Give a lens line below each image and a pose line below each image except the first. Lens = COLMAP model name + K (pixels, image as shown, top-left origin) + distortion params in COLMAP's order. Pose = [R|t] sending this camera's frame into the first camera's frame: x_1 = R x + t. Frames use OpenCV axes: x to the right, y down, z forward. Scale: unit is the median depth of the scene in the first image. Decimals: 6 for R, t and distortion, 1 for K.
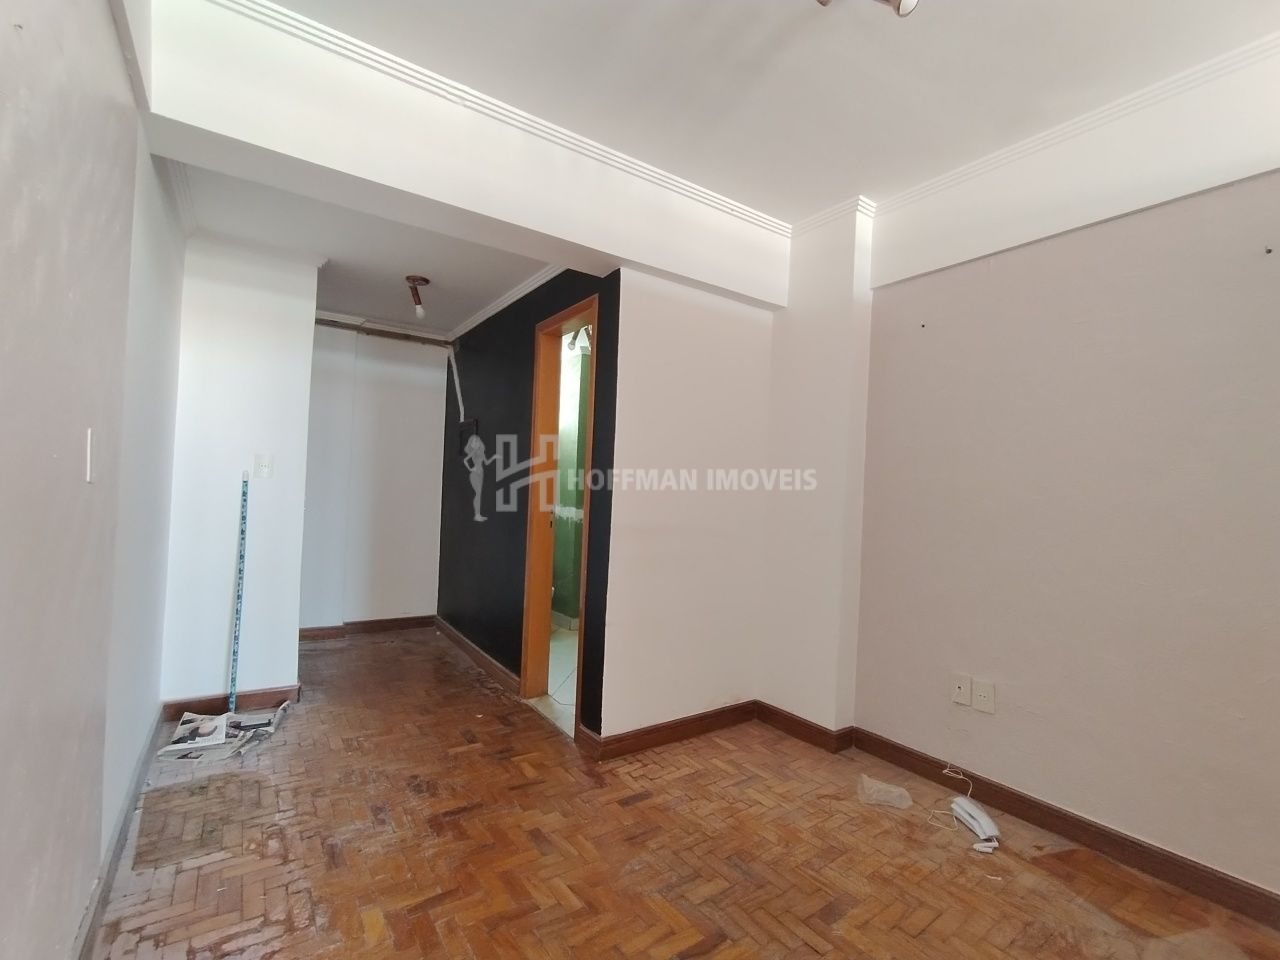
lens RADIAL K [[577.9, 0, 640.0], [0, 577.9, 480.0], [0, 0, 1]] dist [-0.000066, 0.000246]
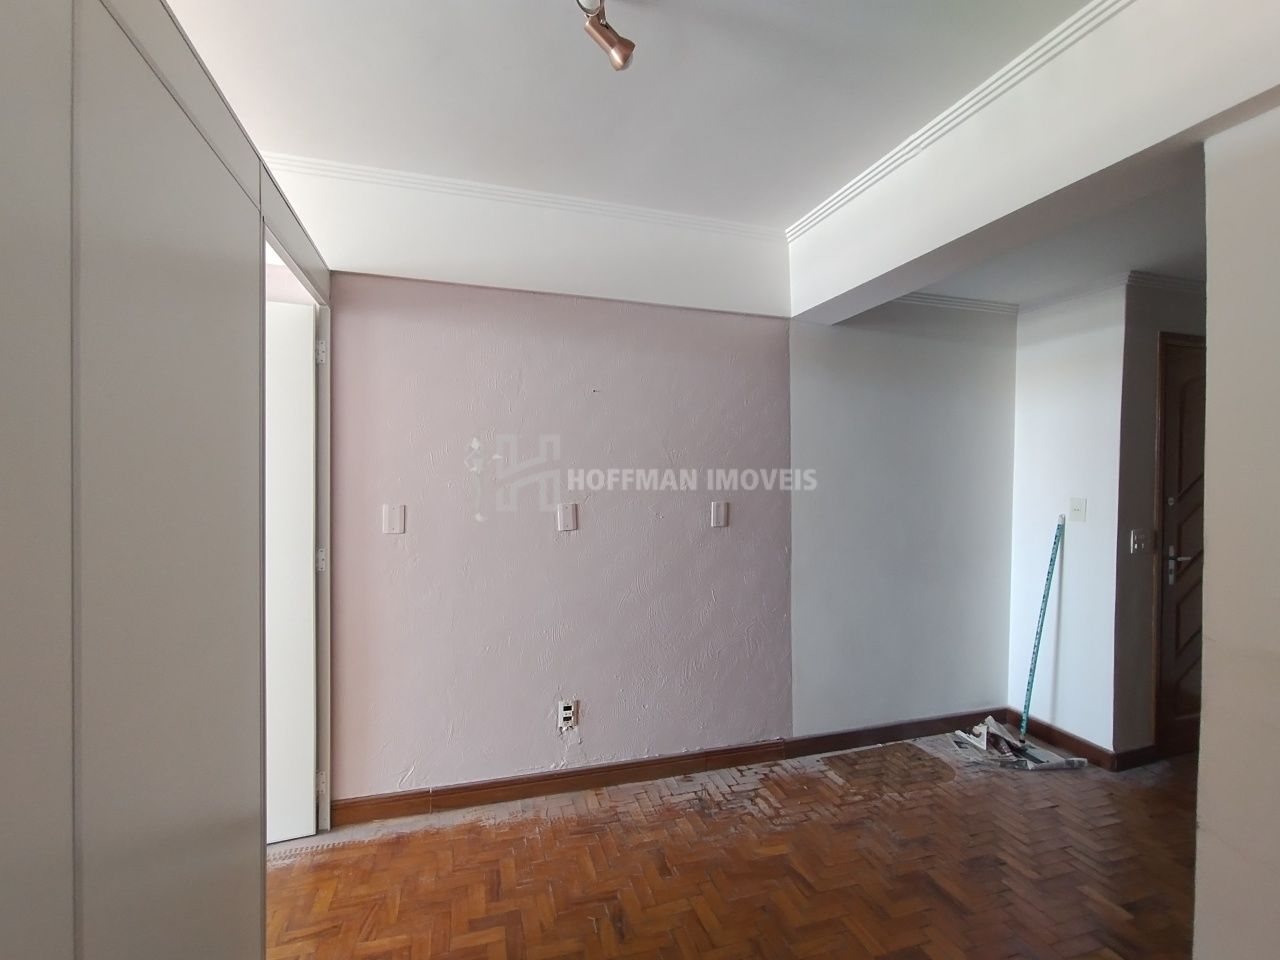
lens RADIAL K [[577.9, 0, 640.0], [0, 577.9, 480.0], [0, 0, 1]] dist [-0.000066, 0.000246]
pose [[-0.294672, -0.034415, -0.954979, 0.673692], [-0.001351, 0.999365, -0.035598, -0.051065], [0.955598, -0.009200, -0.294531, 0.747331]]
